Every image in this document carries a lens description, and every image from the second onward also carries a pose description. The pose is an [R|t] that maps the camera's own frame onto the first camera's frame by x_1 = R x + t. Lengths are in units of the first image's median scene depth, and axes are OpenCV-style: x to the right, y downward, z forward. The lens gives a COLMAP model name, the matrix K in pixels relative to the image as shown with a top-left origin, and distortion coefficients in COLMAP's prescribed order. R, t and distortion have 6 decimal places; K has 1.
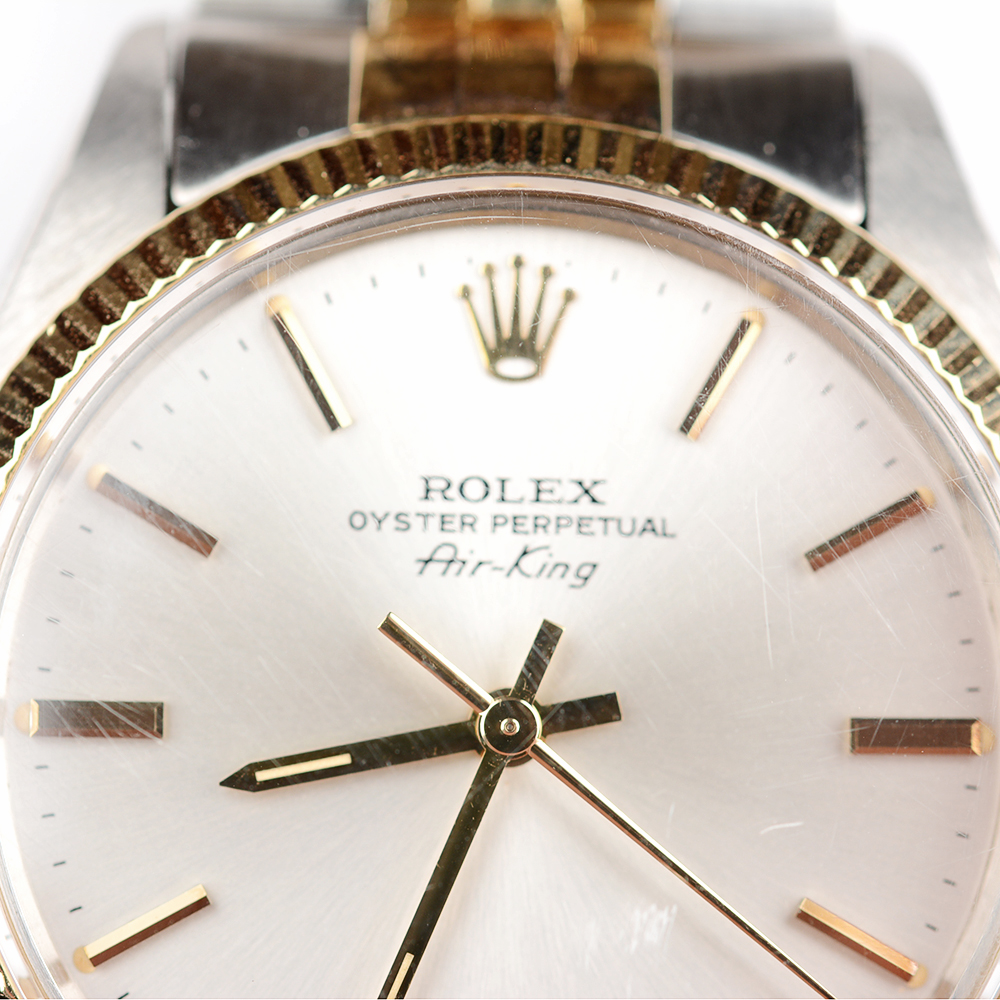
lens RADIAL K [[4417.0, 0, 500.0], [0, 4417.0, 500.0], [0, 0, 1]] dist [-0.018245, -2.012054]
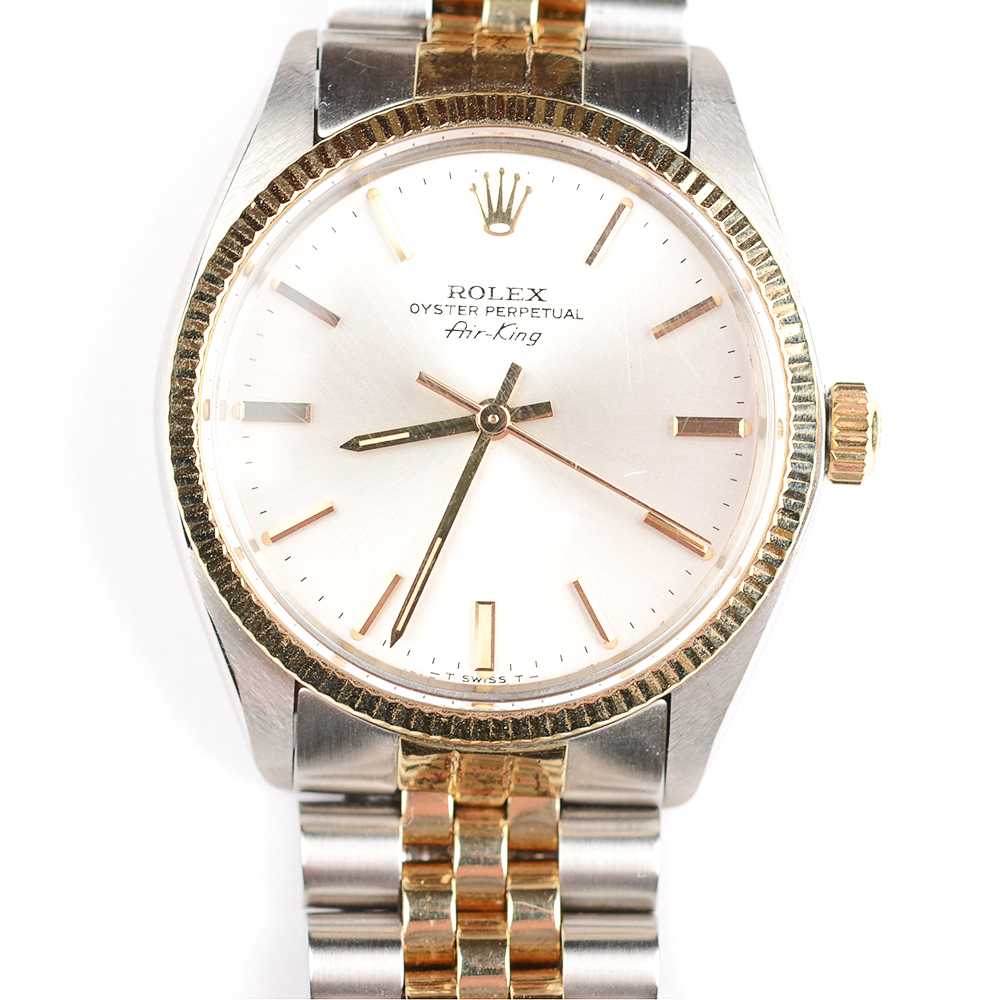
lens RADIAL K [[4417.0, 0, 500.0], [0, 4417.0, 500.0], [0, 0, 1]] dist [-0.018245, -2.012054]
pose [[0.999904, 0.013182, -0.004317, 0.013437], [-0.012844, 0.997414, 0.070710, -0.047565], [0.005238, -0.070648, 0.997488, -0.884600]]
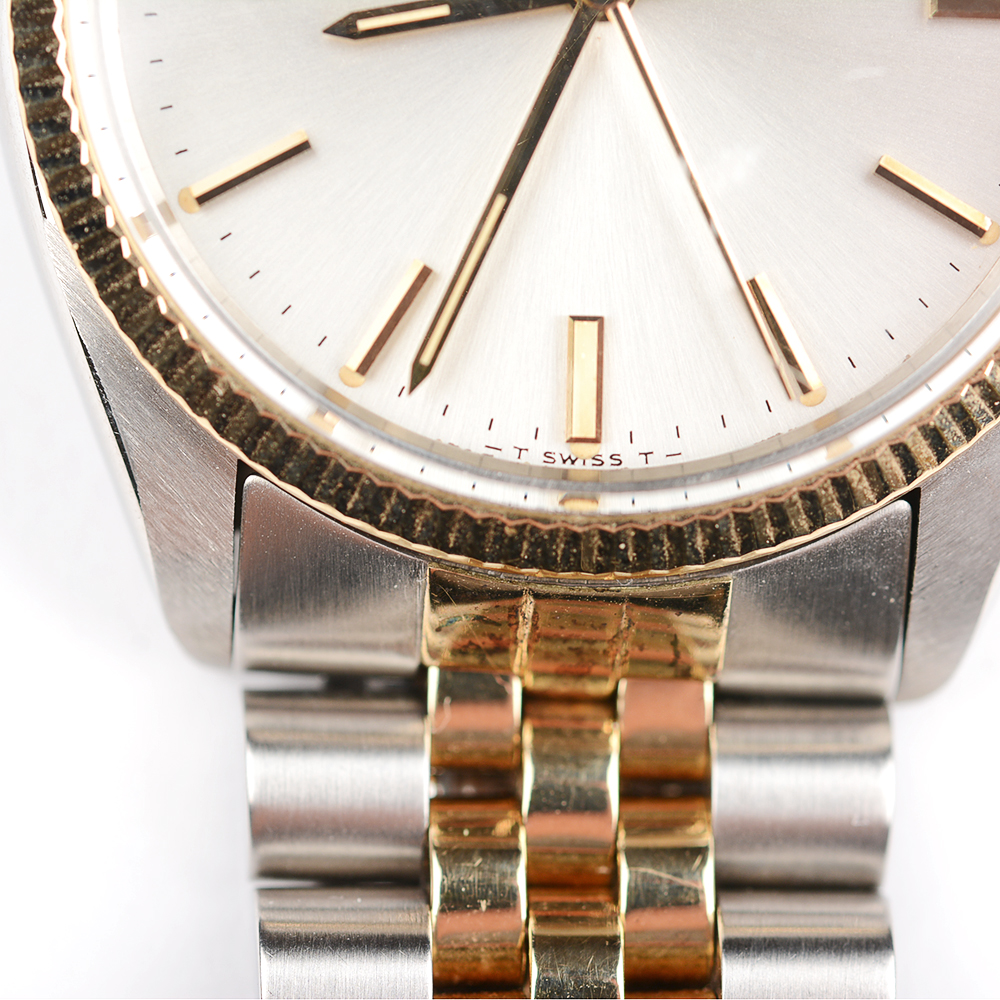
lens RADIAL K [[4417.0, 0, 500.0], [0, 4417.0, 500.0], [0, 0, 1]] dist [-0.018245, -2.012054]
pose [[0.999806, 0.017199, 0.009559, -0.029623], [-0.017661, 0.998560, 0.050659, 0.119941], [-0.008674, -0.050818, 0.998670, -0.041303]]
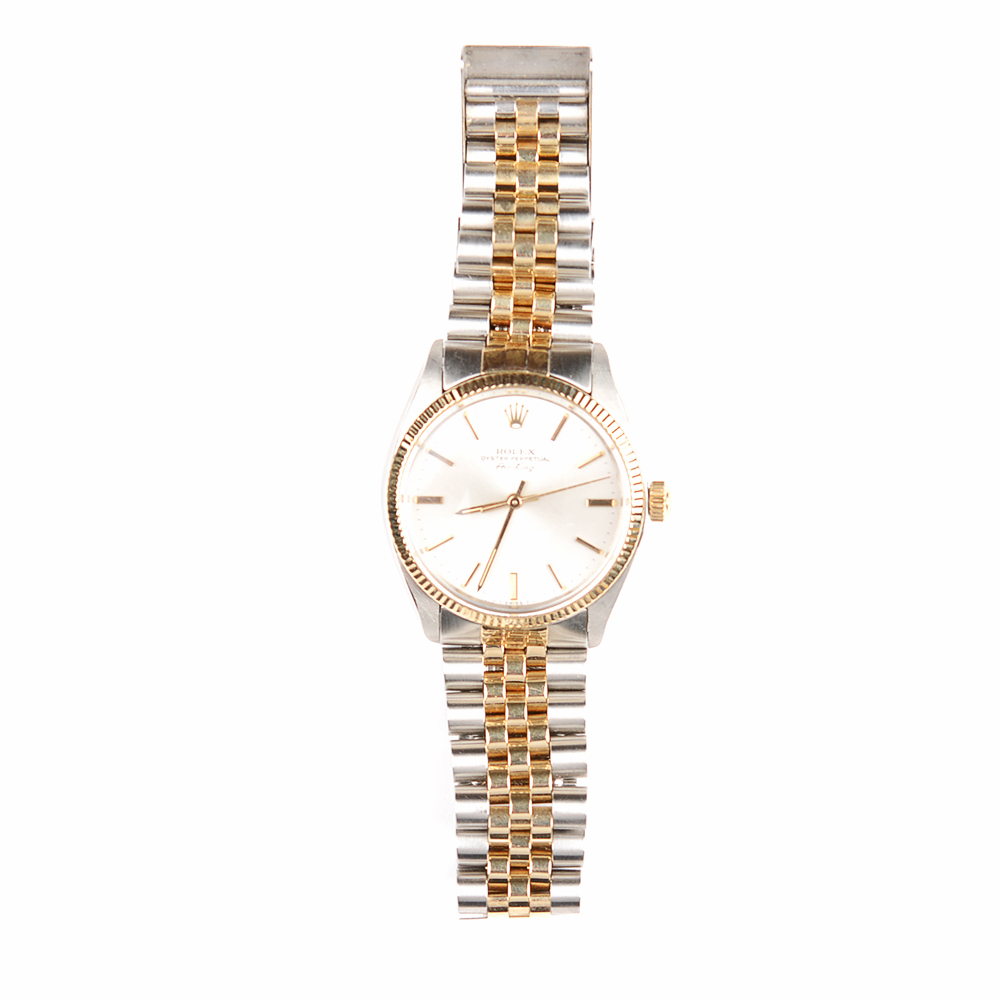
lens RADIAL K [[4417.0, 0, 500.0], [0, 4417.0, 500.0], [0, 0, 1]] dist [-0.018245, -2.012054]
pose [[0.998762, -0.001569, -0.049712, 0.222511], [0.011184, 0.980987, 0.193749, -0.873490], [0.048463, -0.194065, 0.979791, -3.671682]]
